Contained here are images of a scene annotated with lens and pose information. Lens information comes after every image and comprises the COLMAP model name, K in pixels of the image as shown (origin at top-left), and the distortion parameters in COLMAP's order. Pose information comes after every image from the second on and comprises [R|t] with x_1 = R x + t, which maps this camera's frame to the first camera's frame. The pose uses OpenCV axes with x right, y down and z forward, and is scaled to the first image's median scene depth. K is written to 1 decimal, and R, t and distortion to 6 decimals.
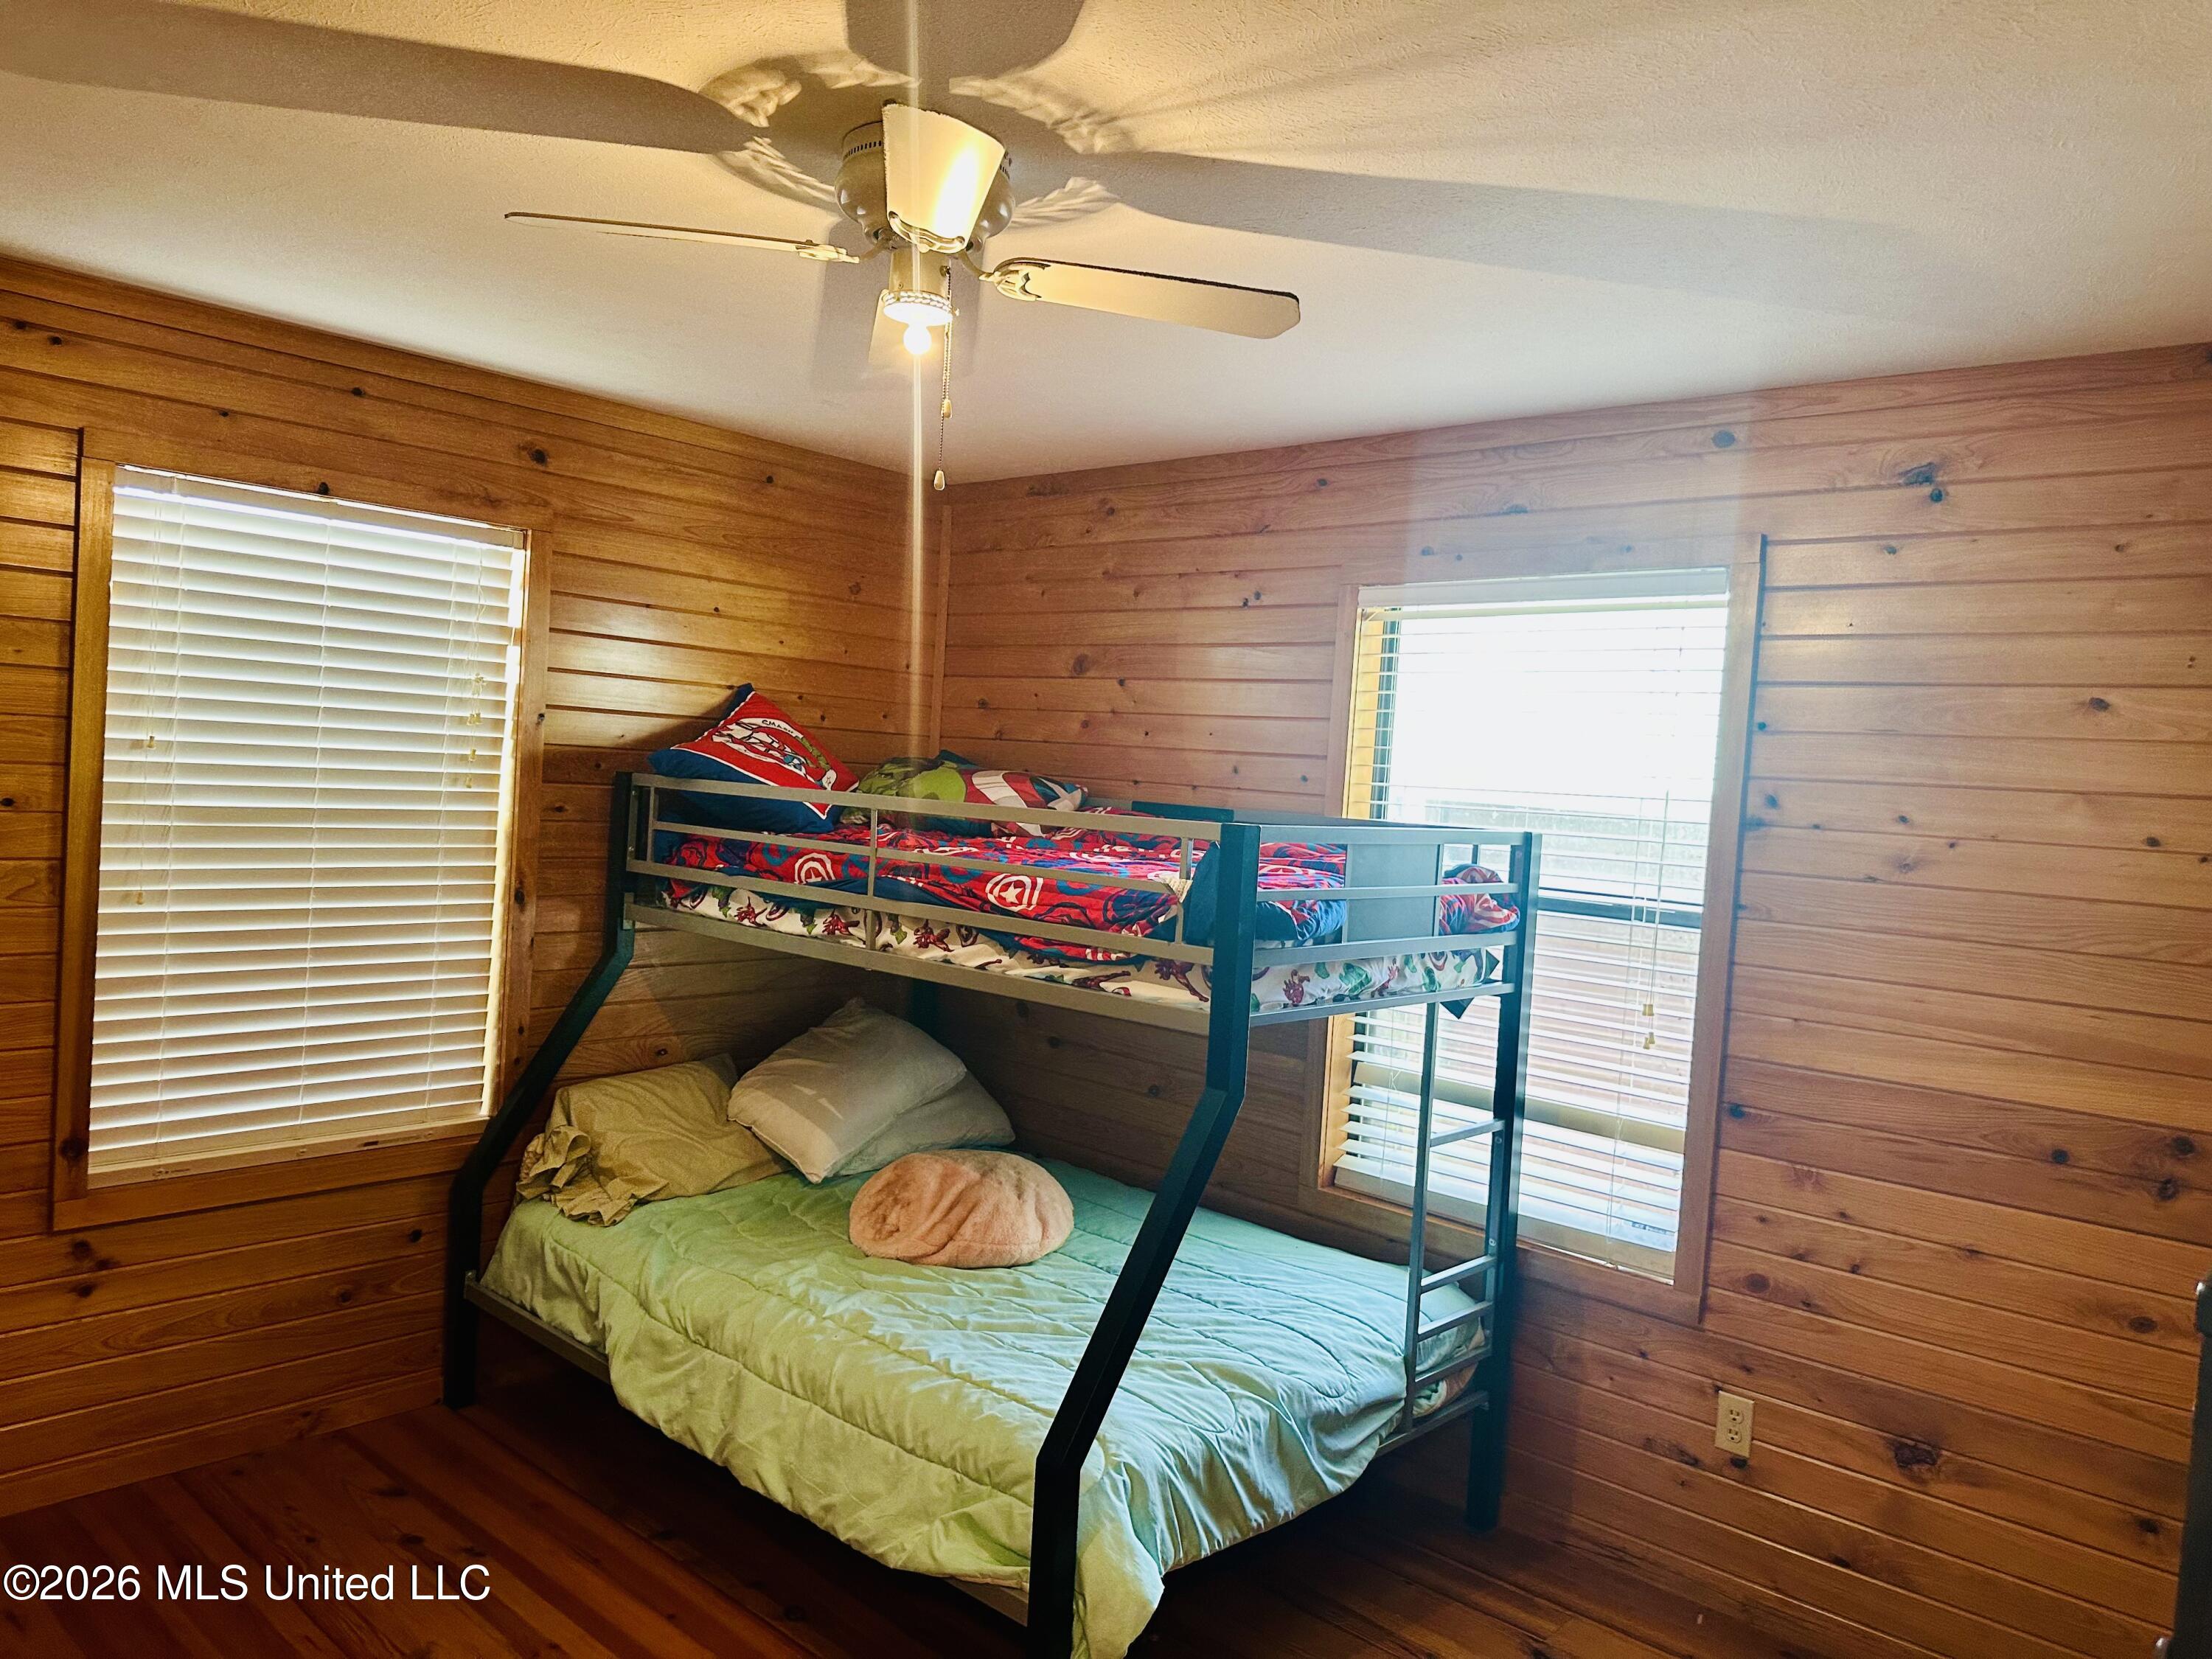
lens RADIAL K [[1552.3, 0, 1102.2], [0, 1552.3, 824.9], [0, 0, 1]] dist [0.068819, -0.081496]
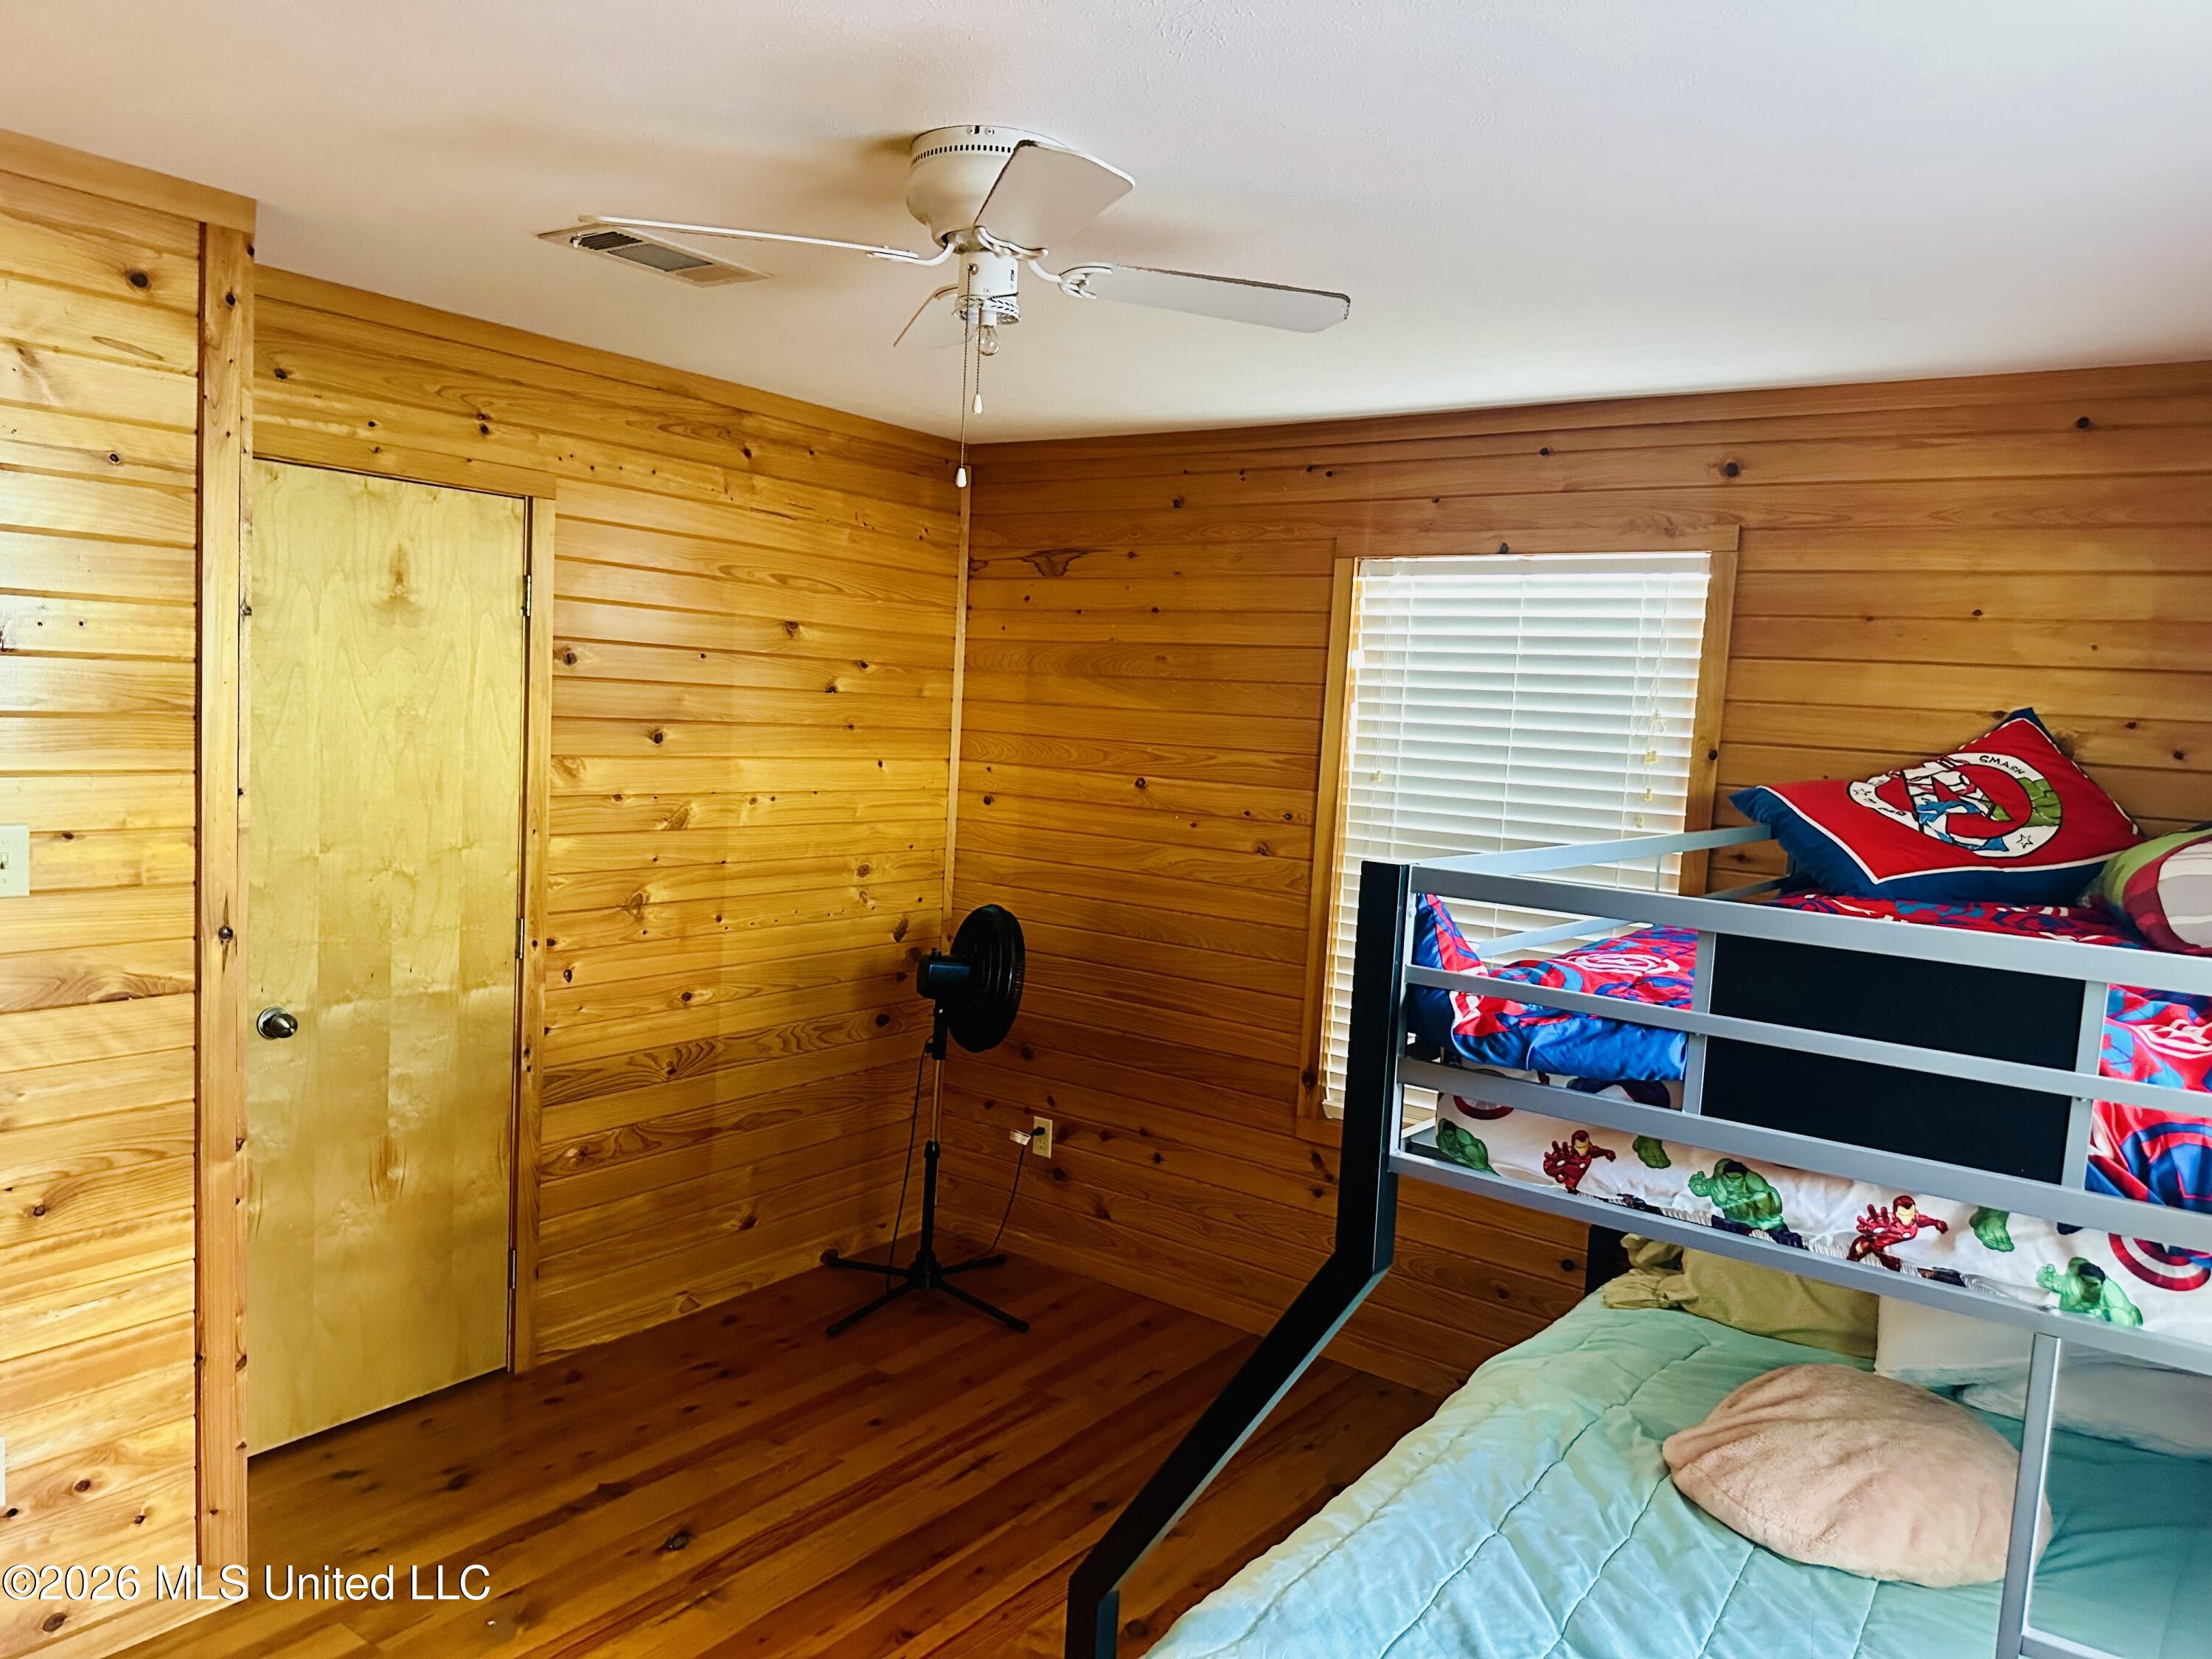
lens RADIAL K [[1552.3, 0, 1103.4], [0, 1552.3, 832.3], [0, 0, 1]] dist [0.068819, -0.081496]
pose [[0.110471, 0.030629, -0.993407, 0.561968], [-0.085853, 0.996083, 0.021164, -0.013797], [0.990164, 0.082949, 0.112668, 0.602092]]
